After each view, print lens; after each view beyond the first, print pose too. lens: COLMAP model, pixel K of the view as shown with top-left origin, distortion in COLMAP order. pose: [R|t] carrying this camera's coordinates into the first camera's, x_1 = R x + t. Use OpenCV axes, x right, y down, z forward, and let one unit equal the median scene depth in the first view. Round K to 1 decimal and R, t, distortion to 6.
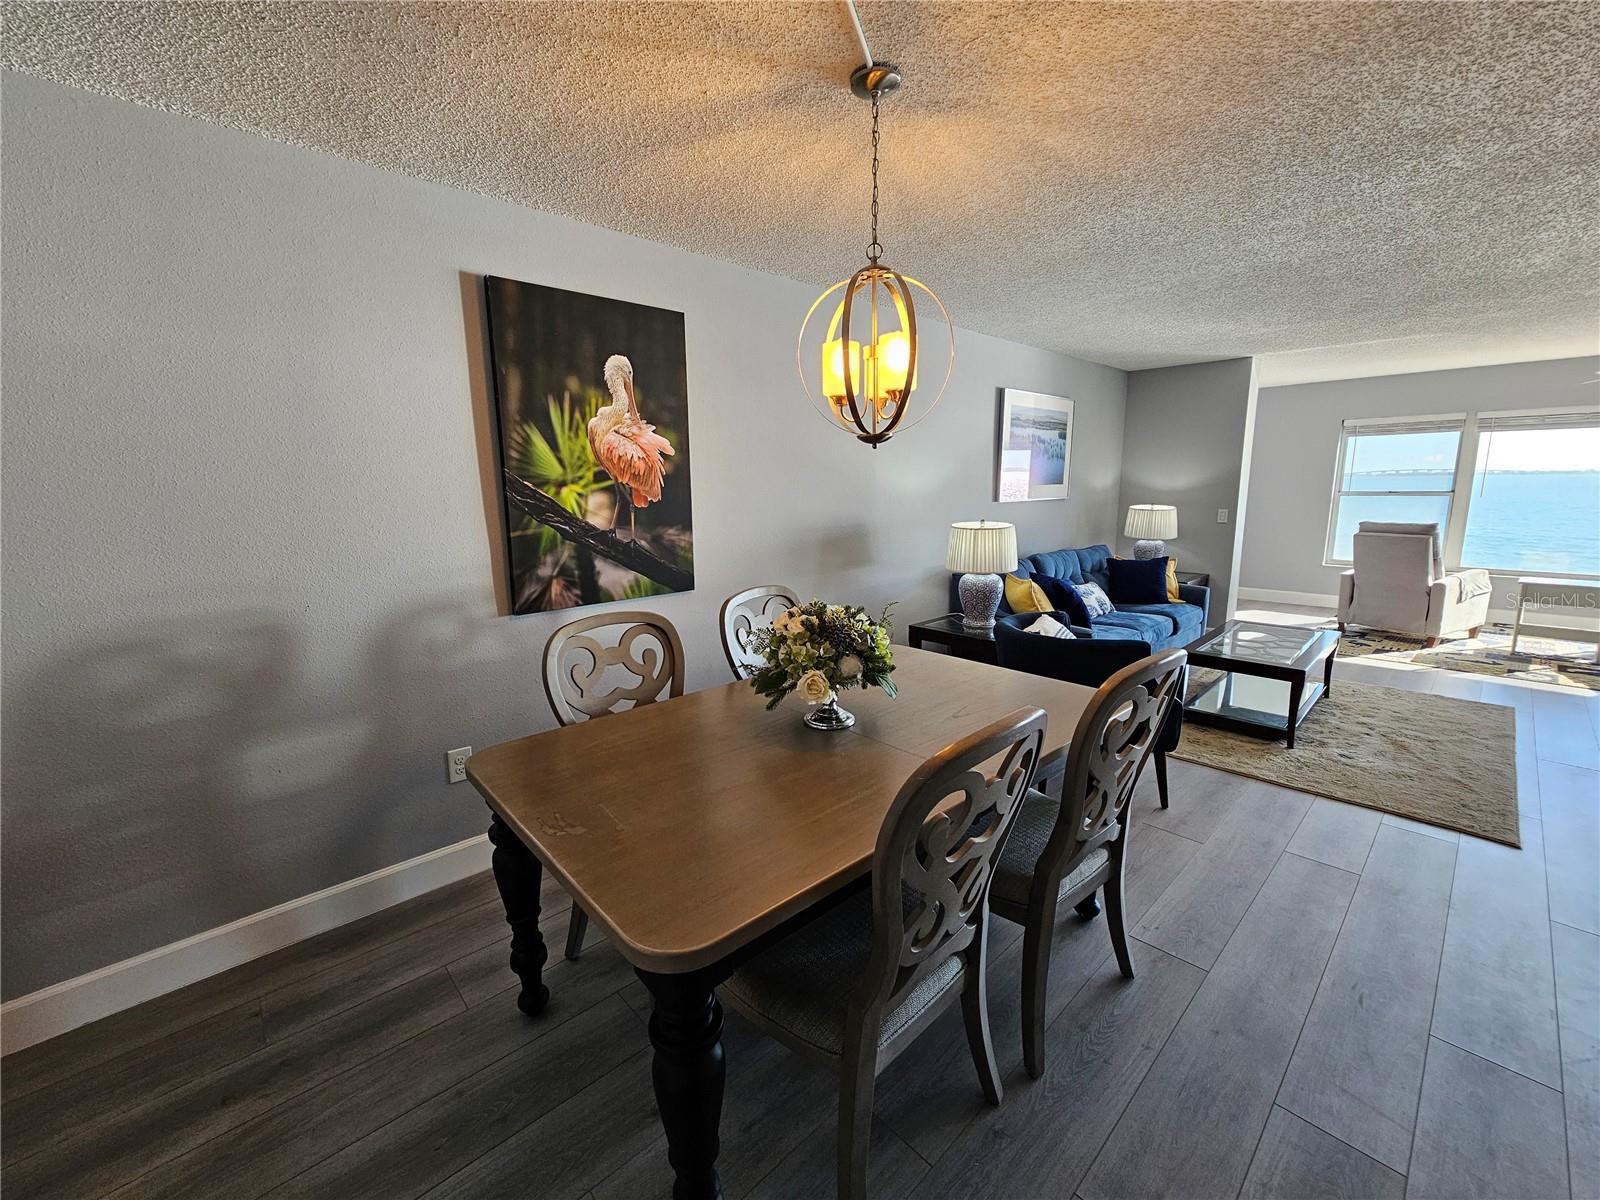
lens RADIAL K [[654.2, 0, 793.6], [0, 654.2, 596.6], [0, 0, 1]] dist [0.000381, 0.000139]
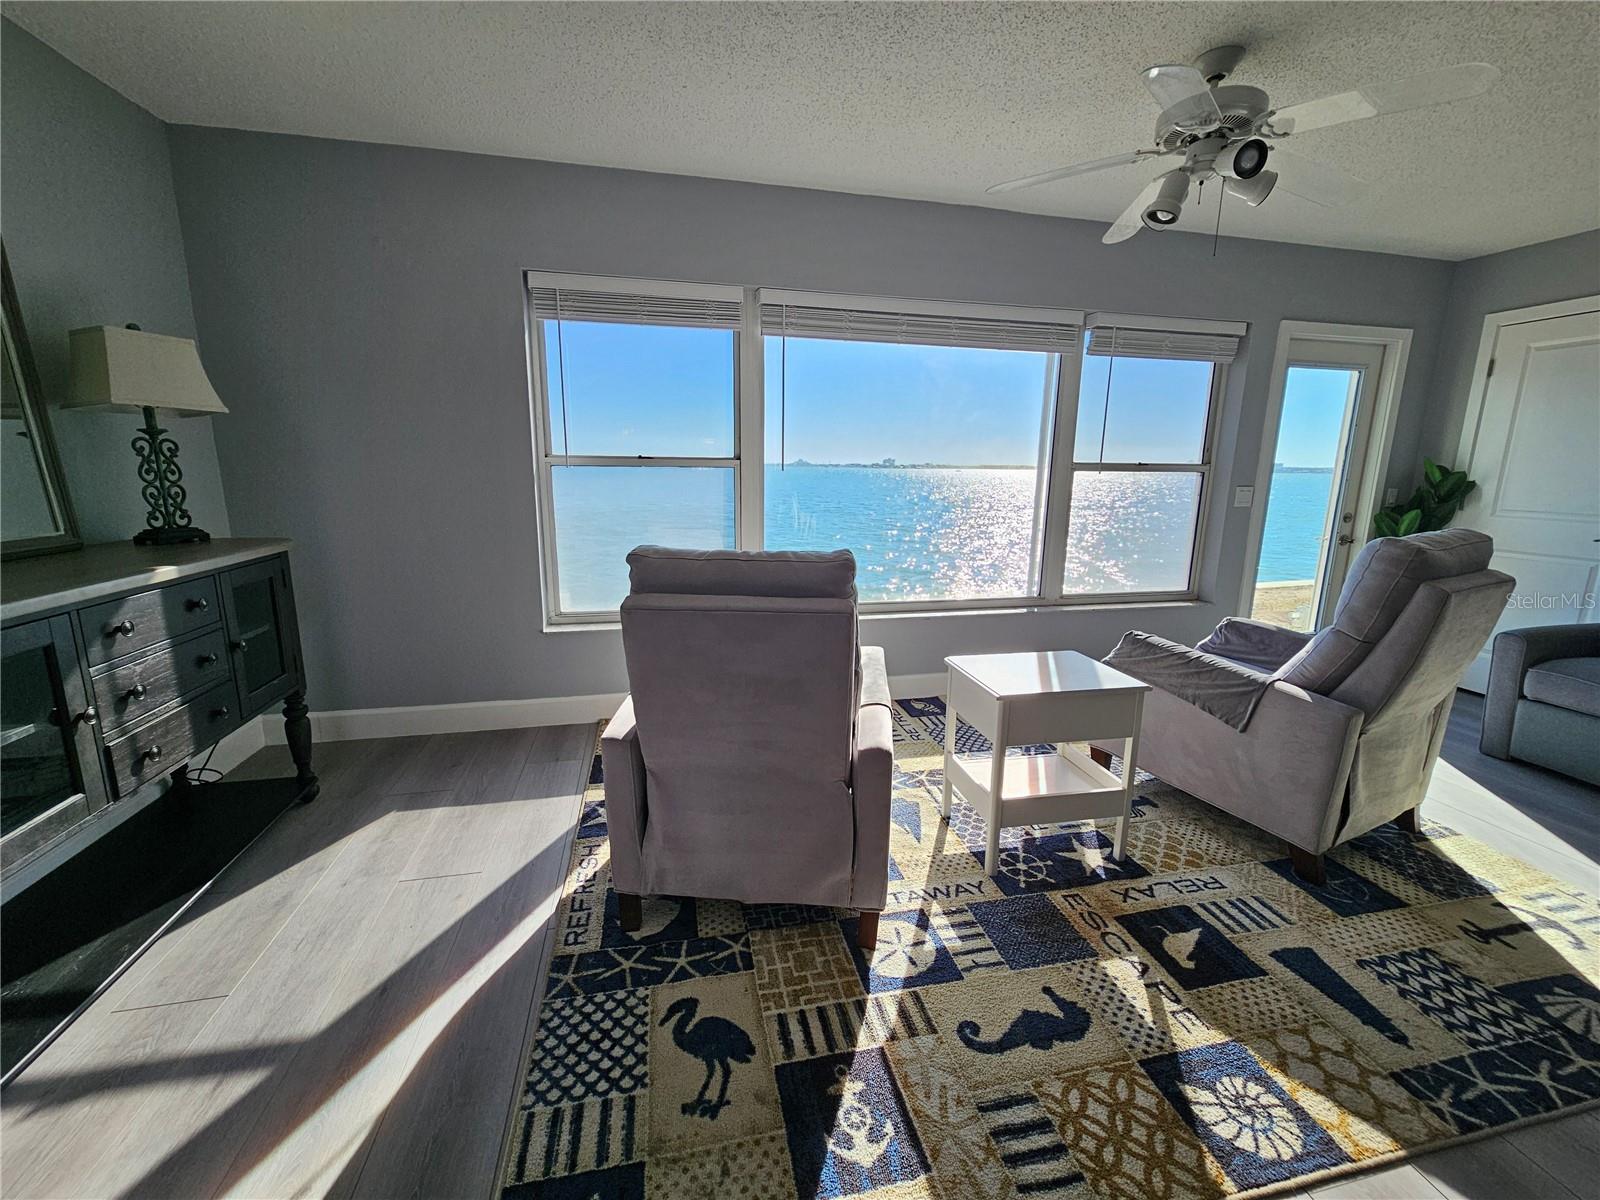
lens RADIAL K [[651.3, 0, 800.0], [0, 651.3, 600.0], [0, 0, 1]] dist [-0.000585, -0.000061]
pose [[0.496868, -0.153378, 0.854165, 0.798977], [0.130055, 0.986303, 0.101452, -0.132347], [-0.858026, 0.060680, 0.510010, 0.960909]]
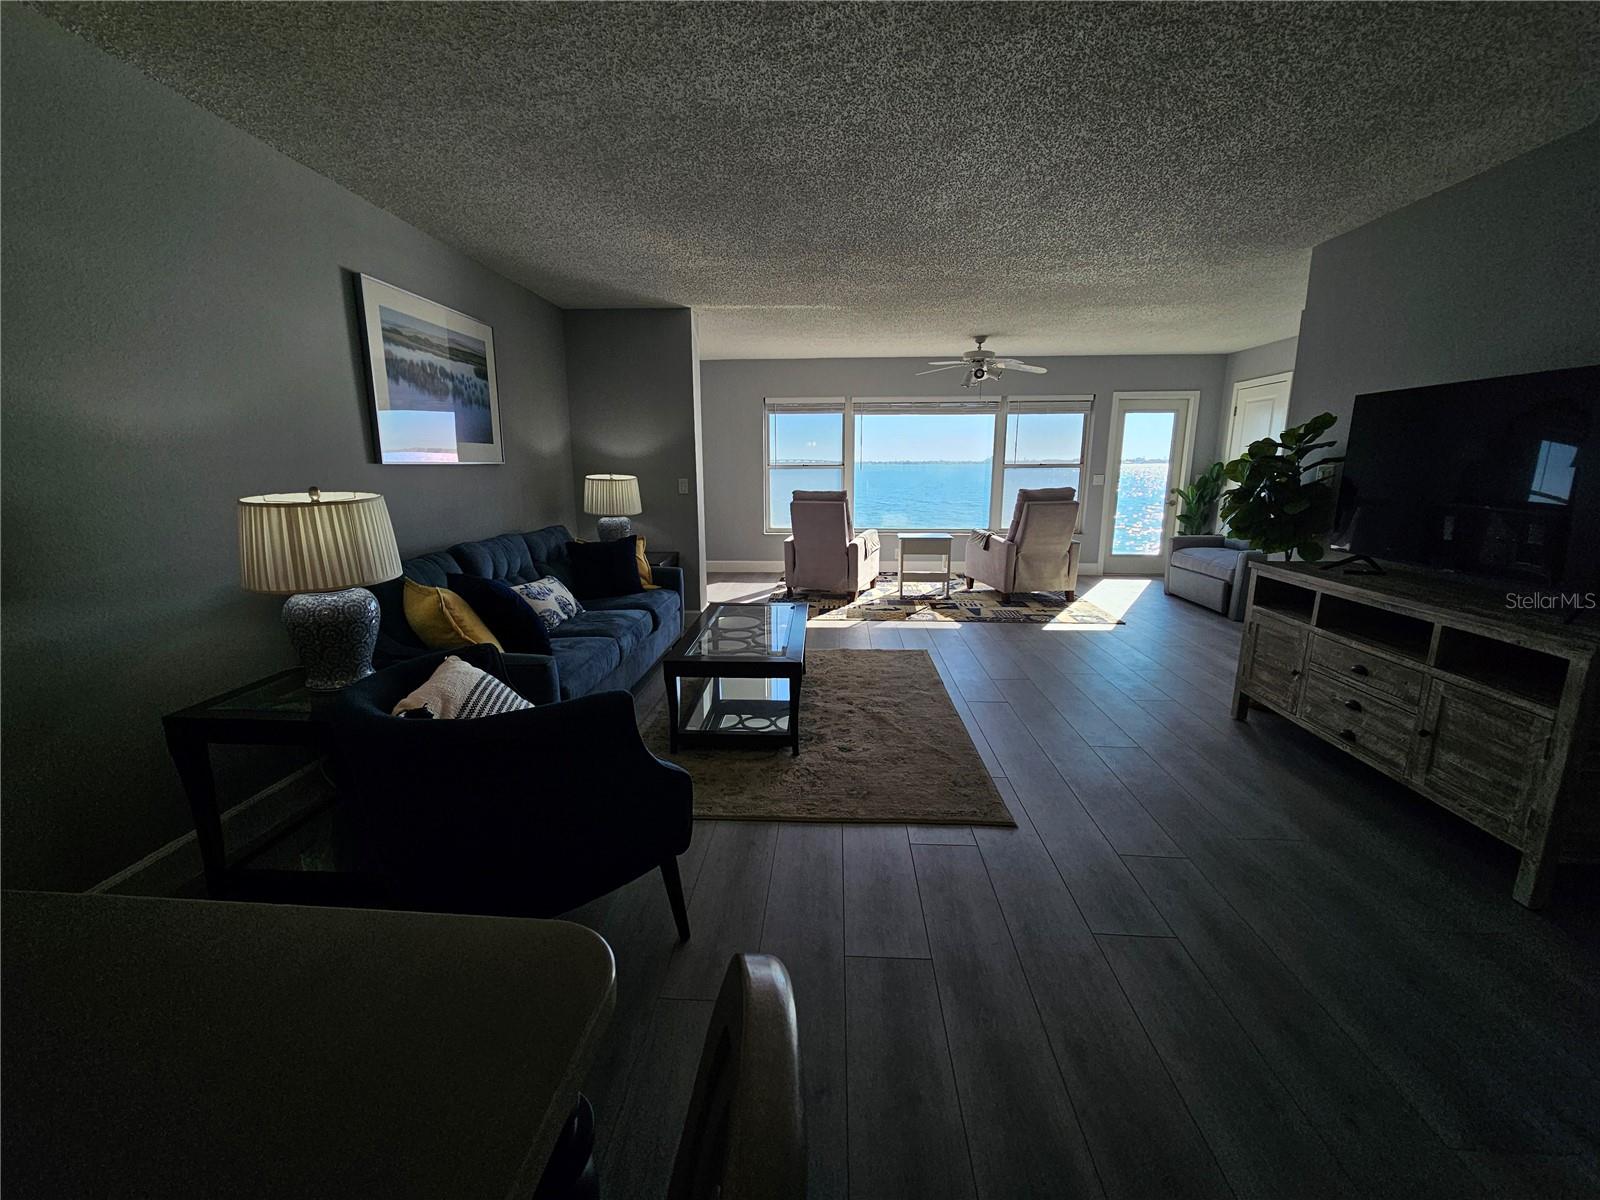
lens RADIAL K [[654.2, 0, 793.6], [0, 654.2, 596.6], [0, 0, 1]] dist [0.000381, 0.000139]
pose [[0.724207, -0.126603, 0.677862, 0.155575], [0.111100, 0.991582, 0.066501, -0.017985], [-0.680574, 0.027150, 0.732176, 0.277286]]
